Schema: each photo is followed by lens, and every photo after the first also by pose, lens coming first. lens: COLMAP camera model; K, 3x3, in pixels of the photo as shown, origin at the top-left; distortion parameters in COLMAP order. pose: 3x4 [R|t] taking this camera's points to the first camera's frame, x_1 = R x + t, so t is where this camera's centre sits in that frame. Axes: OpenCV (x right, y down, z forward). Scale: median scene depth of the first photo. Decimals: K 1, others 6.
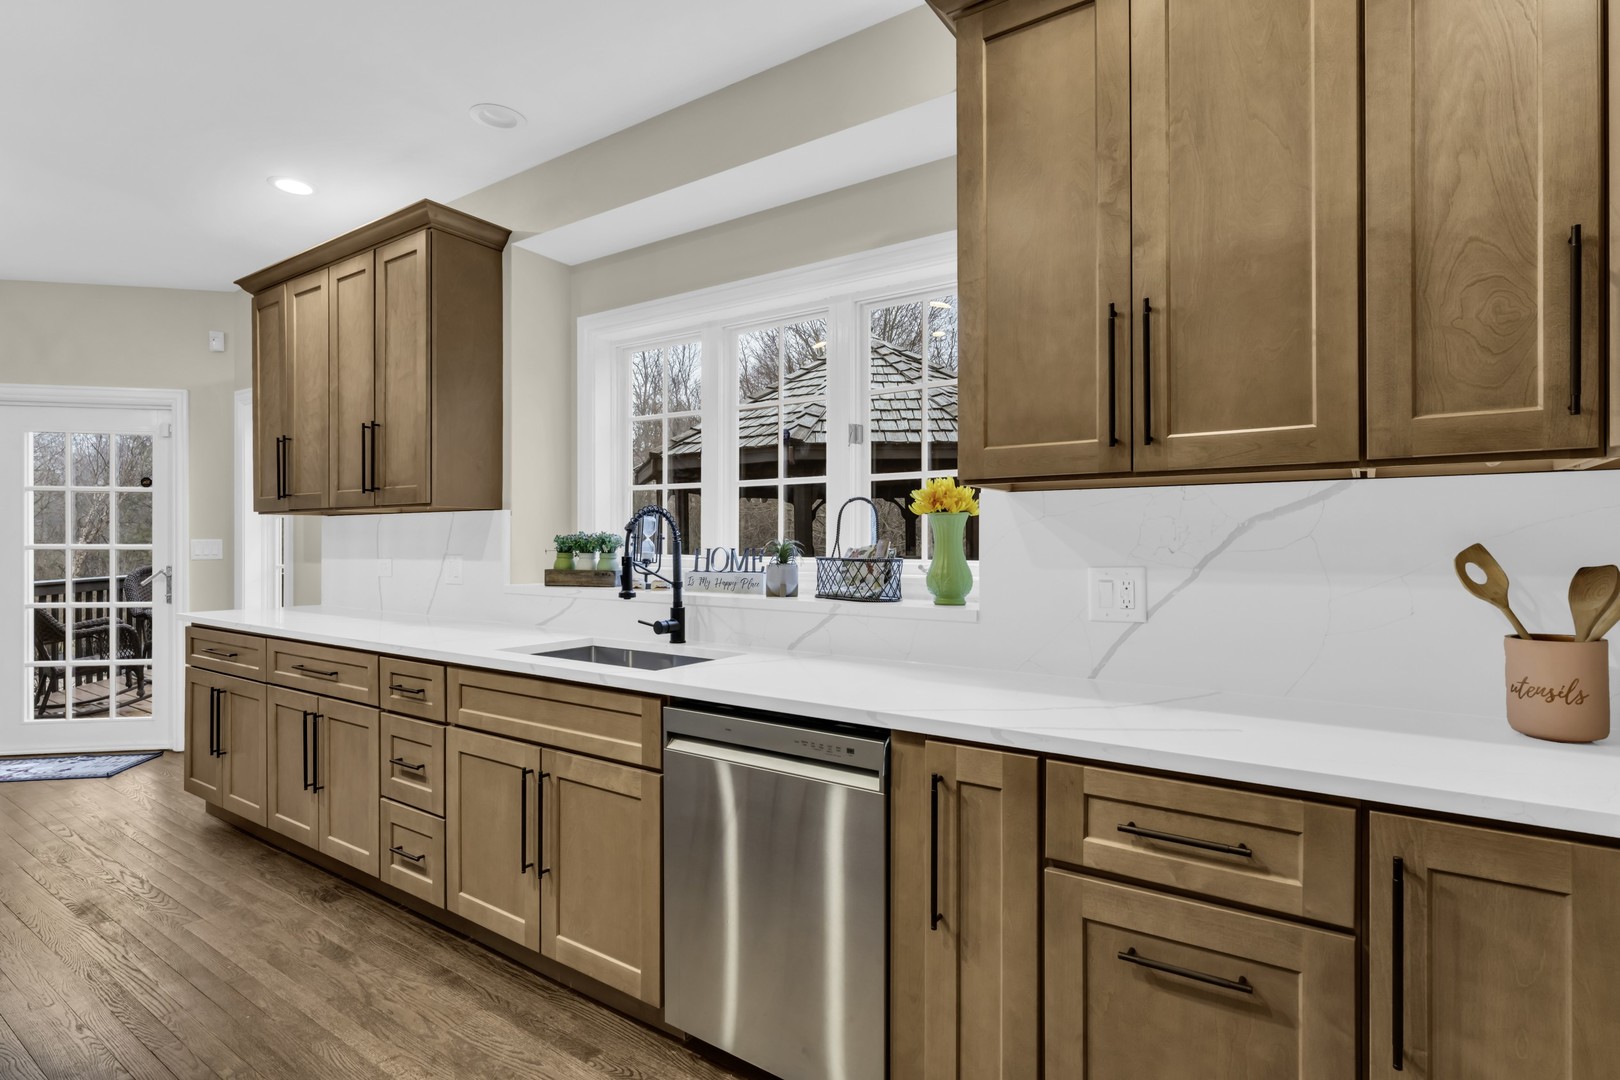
lens RADIAL K [[810.2, 0, 799.6], [0, 810.2, 536.3], [0, 0, 1]] dist [-0.000672, -0.000020]
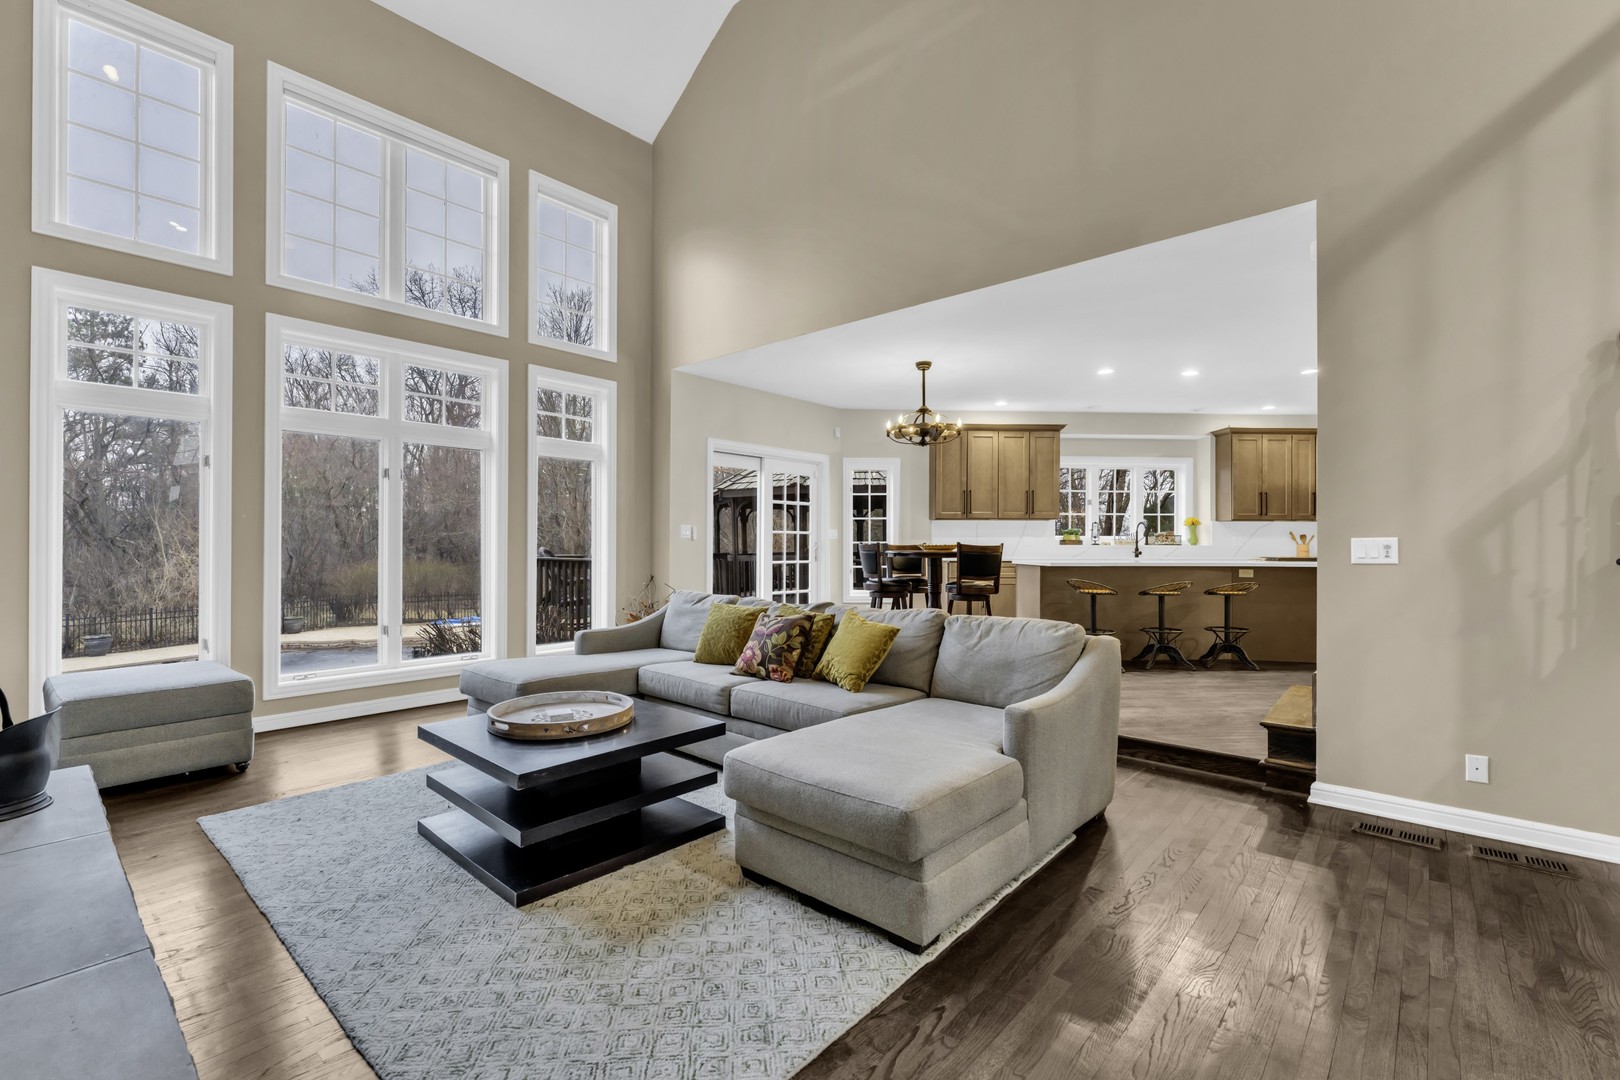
lens RADIAL K [[708.4, 0, 810.0], [0, 708.4, 540.0], [0, 0, 1]] dist [-0.000552, -0.000358]
pose [[0.786219, 0.002774, 0.617941, -4.626981], [-0.003572, 0.999994, 0.000056, 0.074400], [-0.617937, -0.002251, 0.786224, -0.912271]]
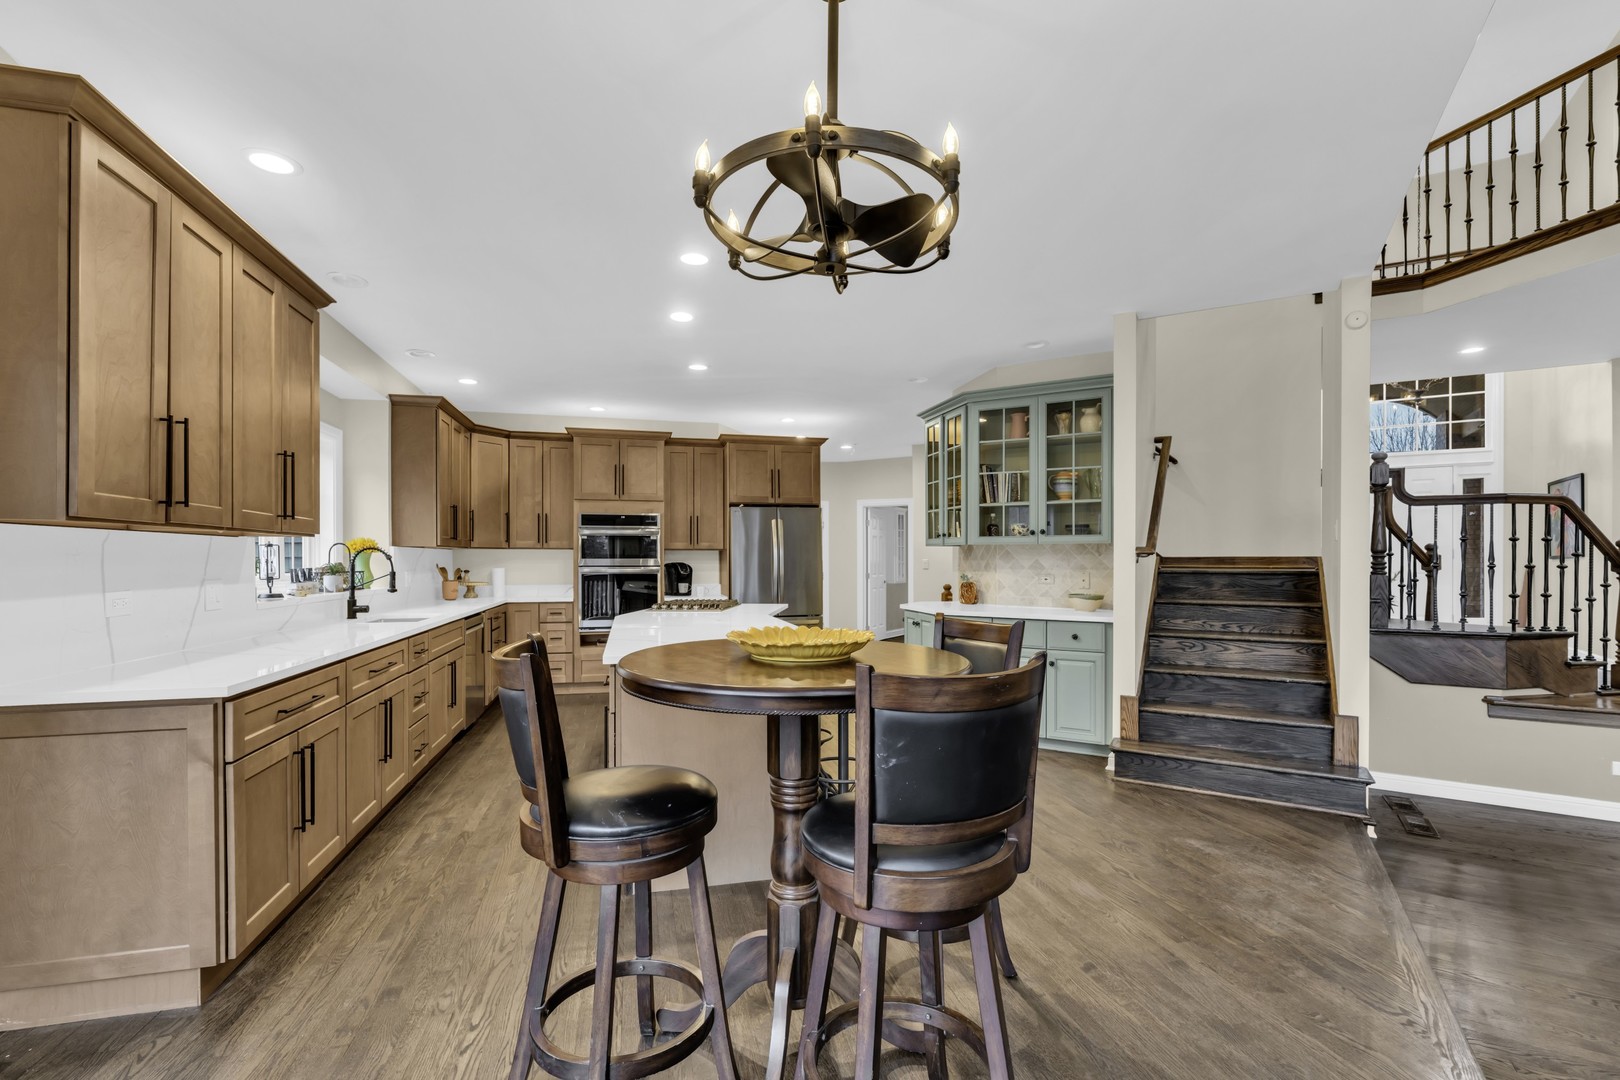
lens RADIAL K [[712.3, 0, 807.4], [0, 712.3, 563.5], [0, 0, 1]] dist [-0.000326, -0.000196]
pose [[-0.746256, -0.003735, 0.665648, -2.725737], [-0.003897, 0.999992, 0.001243, -0.001851], [-0.665647, -0.001666, -0.746265, 2.062588]]
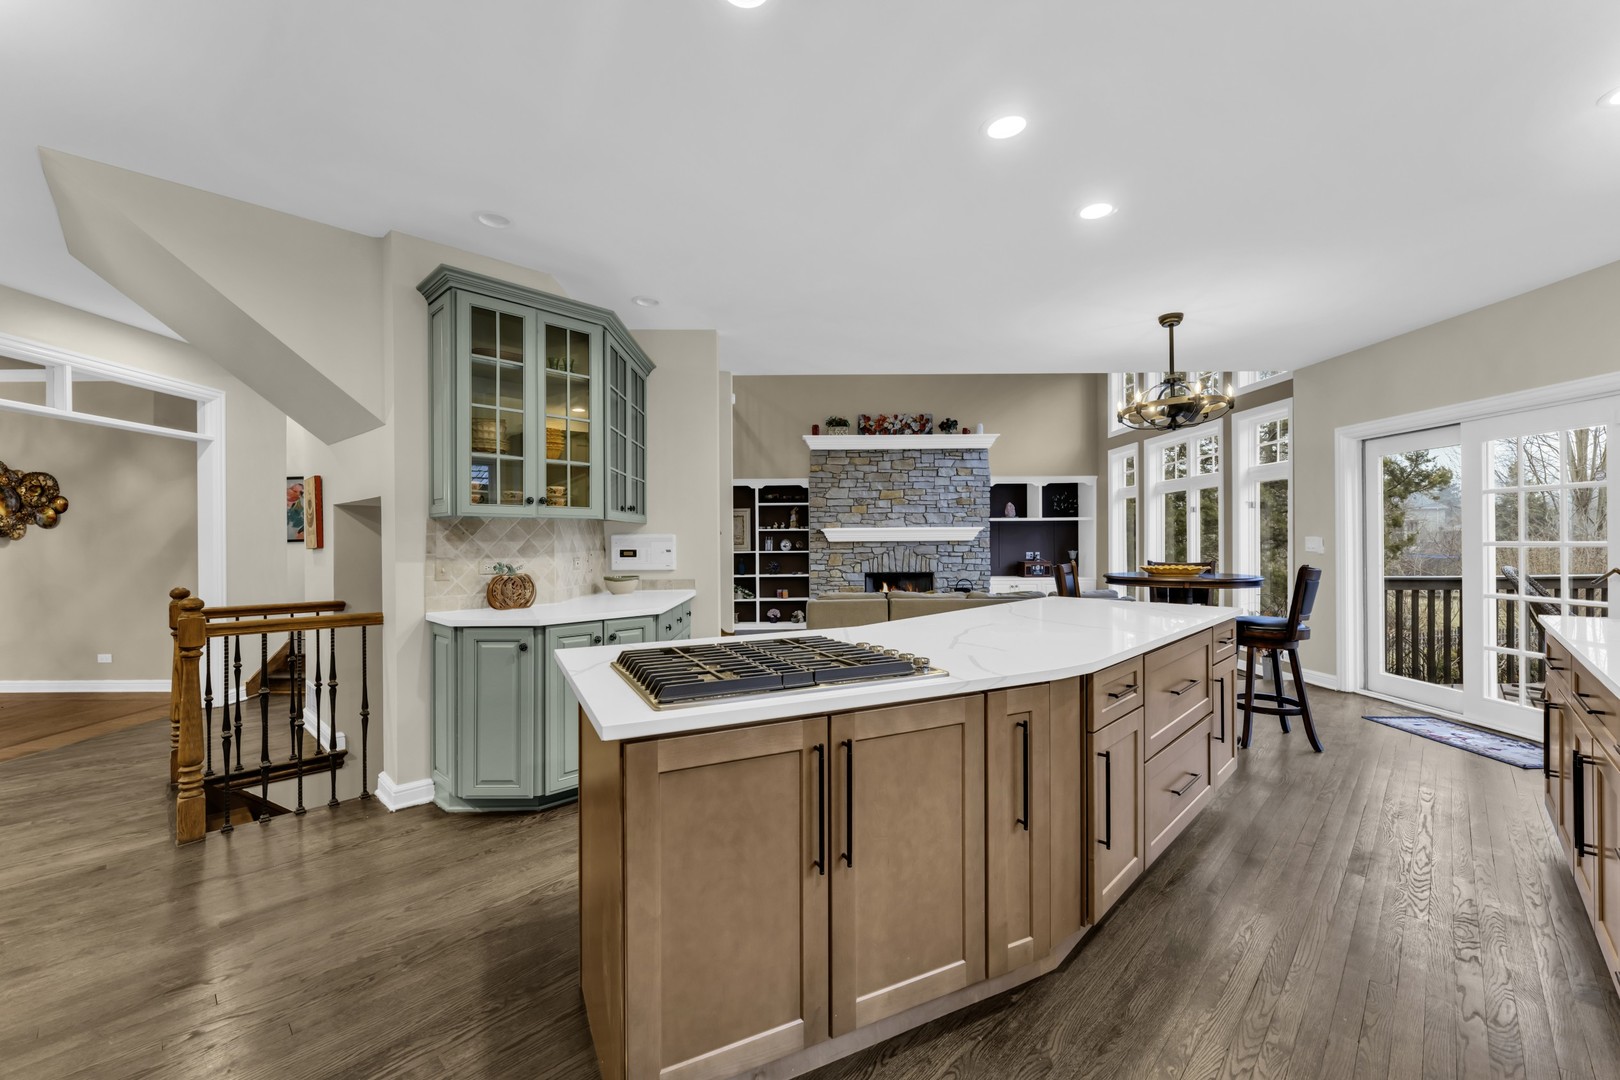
lens RADIAL K [[647.3, 0, 801.5], [0, 647.3, 536.2], [0, 0, 1]] dist [0.000520, 0.000238]
pose [[-0.179817, -0.005631, -0.983684, 0.245527], [0.011336, 0.999905, -0.007796, -0.003016], [0.983635, -0.012553, -0.179736, 0.521505]]
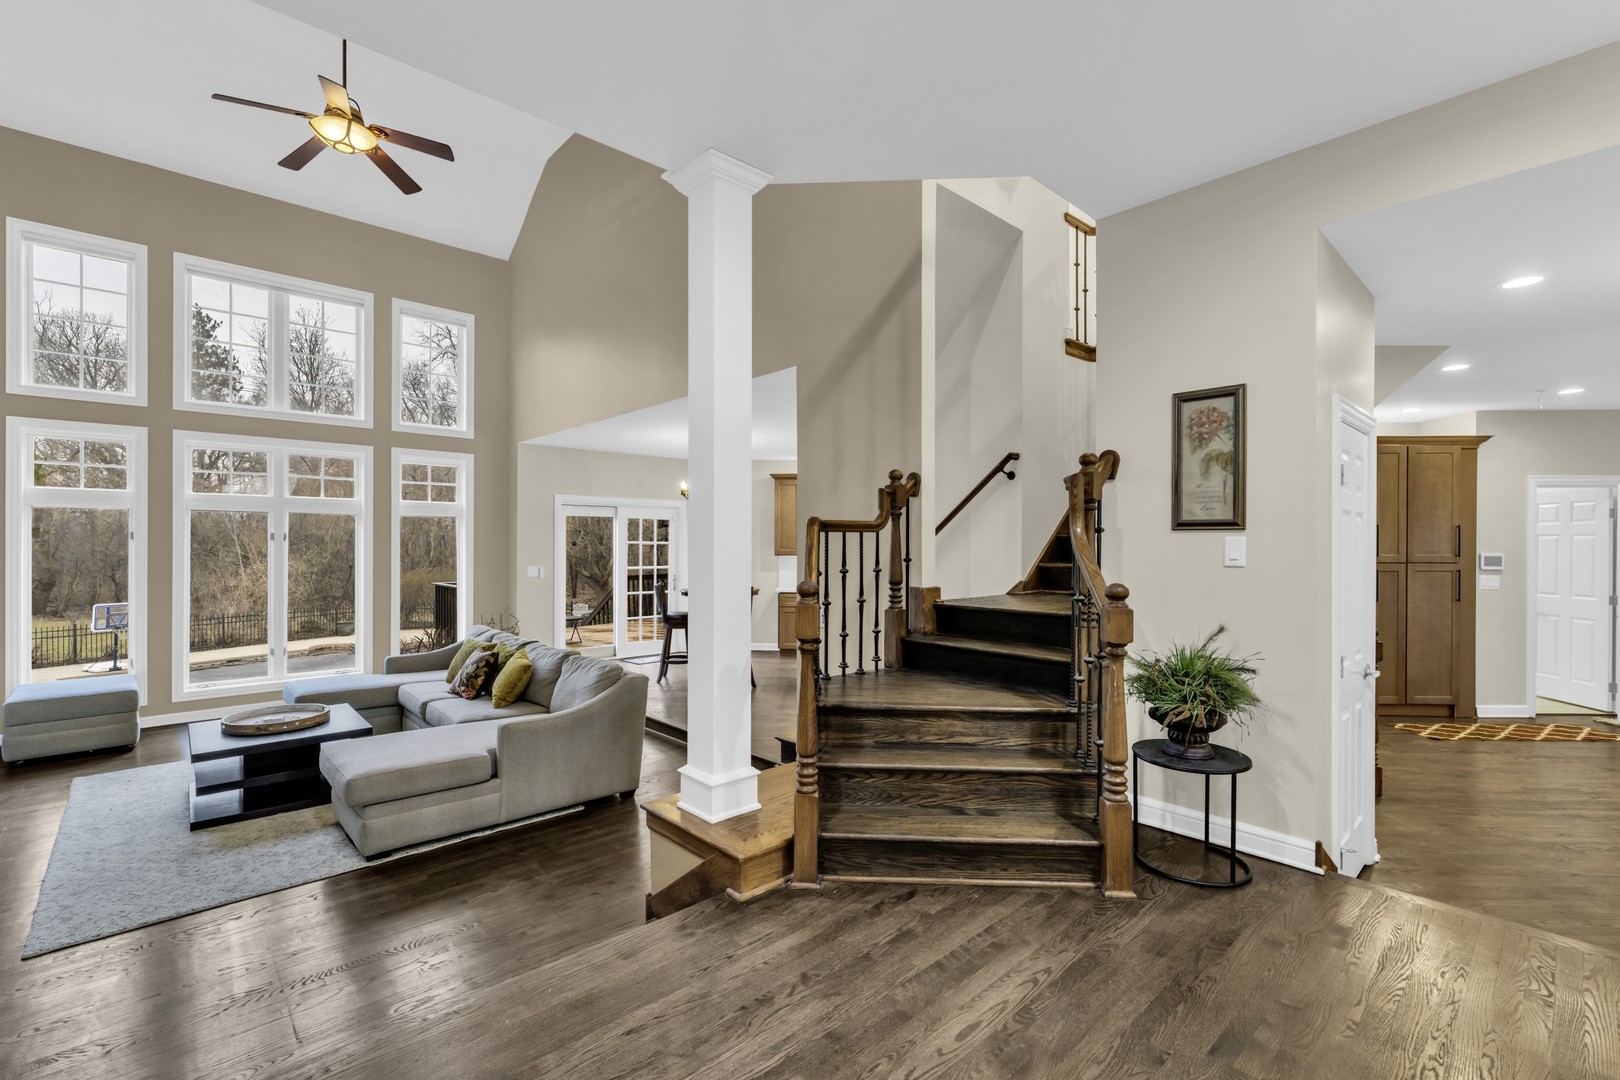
lens RADIAL K [[712.7, 0, 810.1], [0, 712.7, 544.9], [0, 0, 1]] dist [0.000322, -0.000260]
pose [[0.844439, 0.000079, 0.535652, -3.857141], [-0.003217, 0.999983, 0.004924, -0.157733], [-0.535642, -0.005881, 0.844425, -2.403643]]
